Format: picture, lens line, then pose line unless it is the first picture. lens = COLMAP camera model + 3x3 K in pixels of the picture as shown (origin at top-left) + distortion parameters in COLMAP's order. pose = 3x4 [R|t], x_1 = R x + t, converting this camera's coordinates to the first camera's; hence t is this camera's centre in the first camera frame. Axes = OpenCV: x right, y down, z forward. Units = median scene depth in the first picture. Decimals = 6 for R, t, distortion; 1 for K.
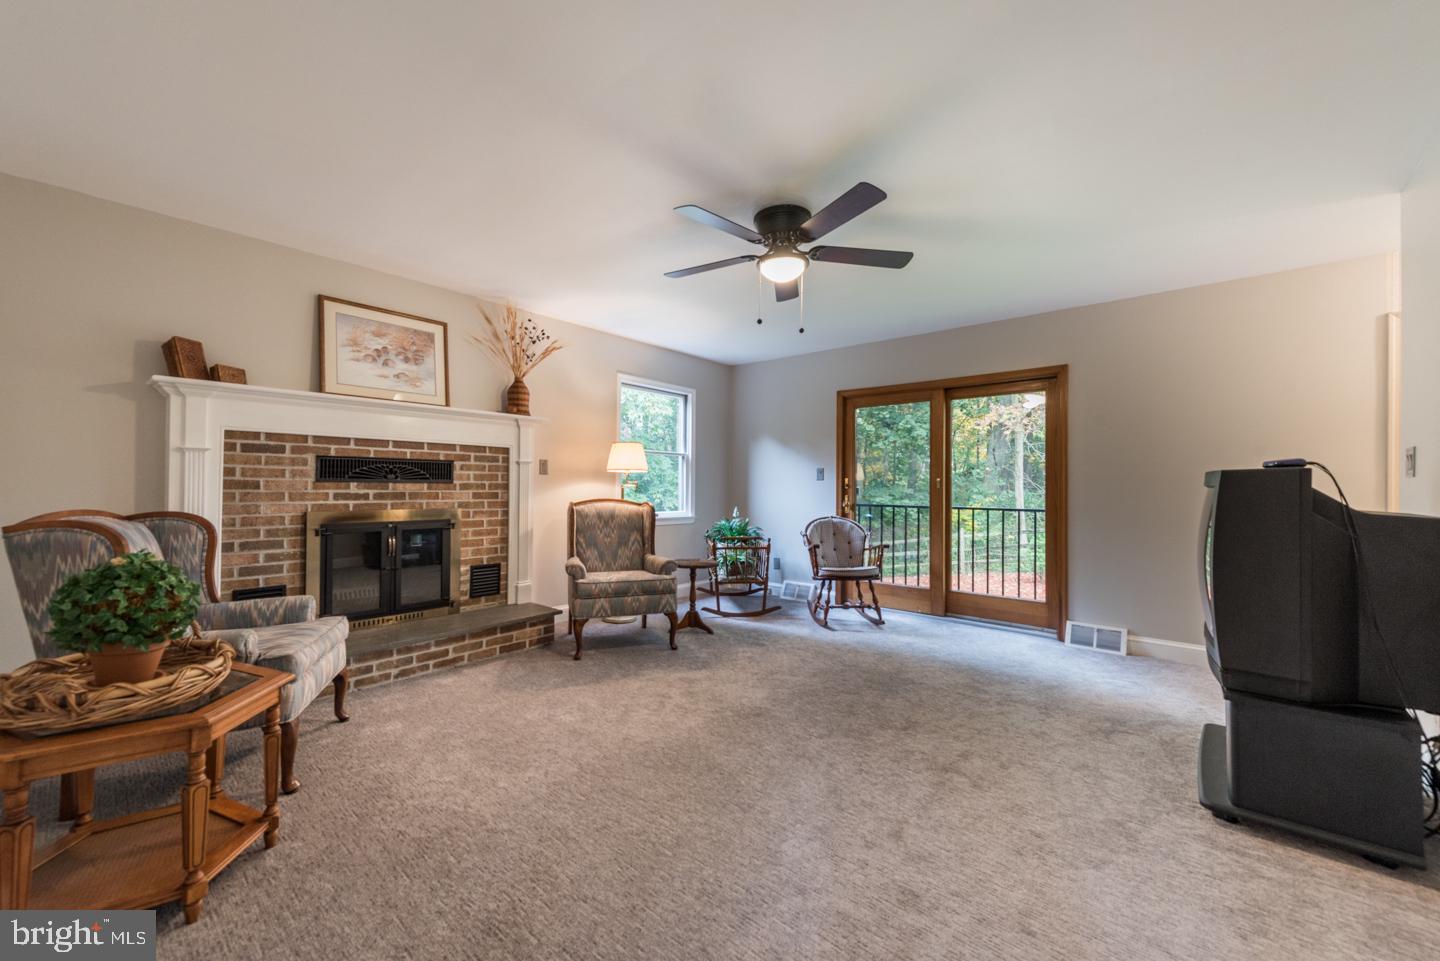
lens RADIAL K [[570.8, 0, 710.4], [0, 570.8, 495.6], [0, 0, 1]] dist [0.009280, -0.000235]
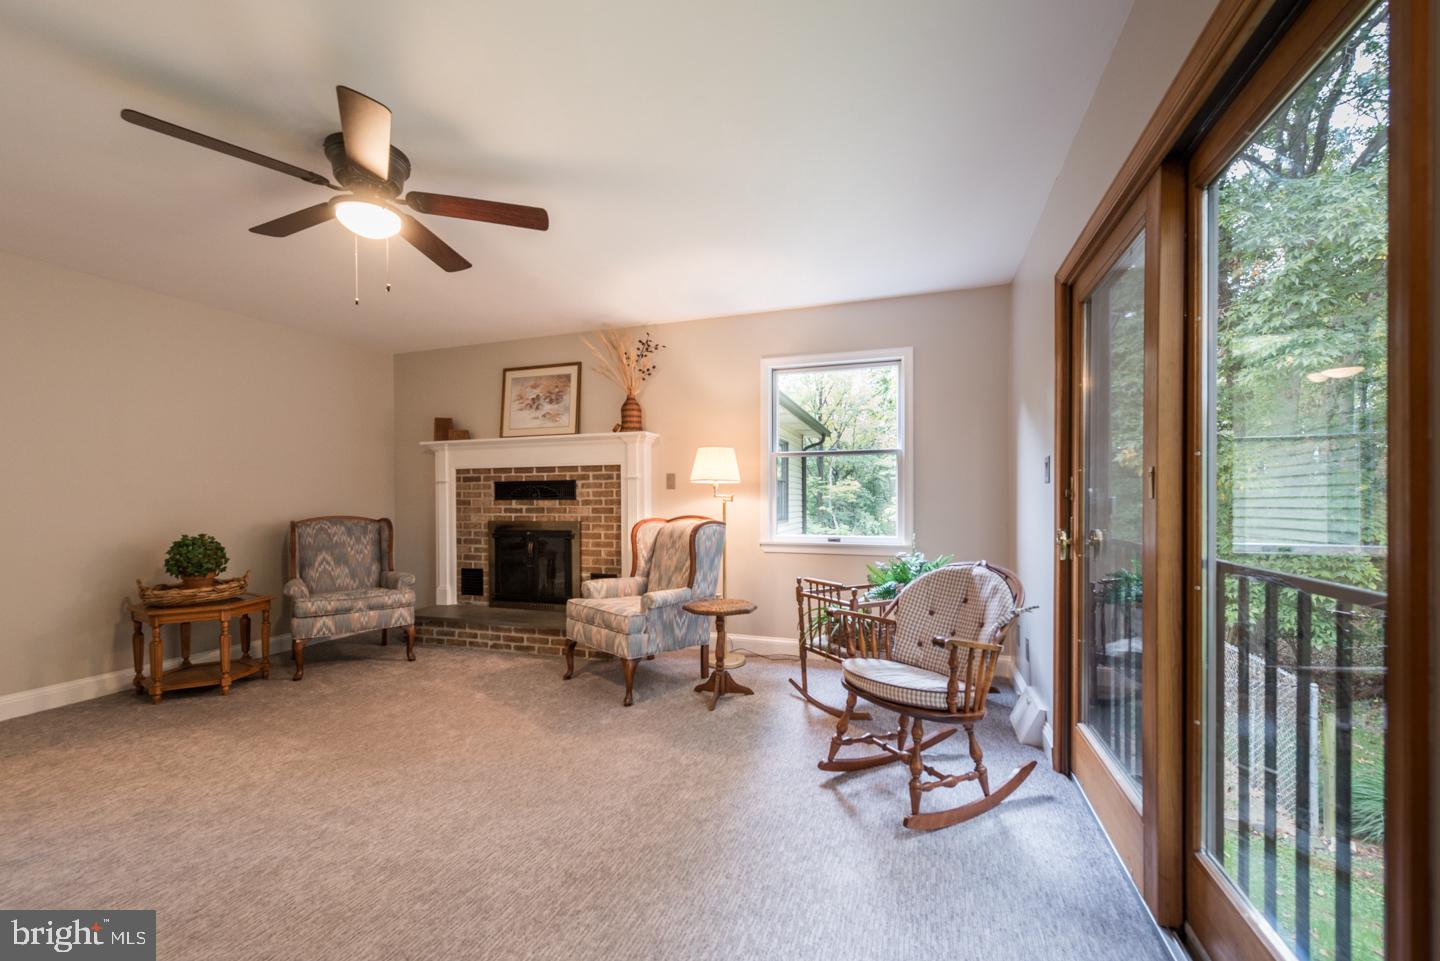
lens RADIAL K [[584.0, 0, 716.7], [0, 584.0, 509.9], [0, 0, 1]] dist [0.000465, -0.000056]
pose [[0.372561, 0.006369, -0.927986, 0.770002], [-0.006584, 0.999969, 0.004219, -0.007961], [0.927984, 0.004538, 0.372592, 0.844528]]
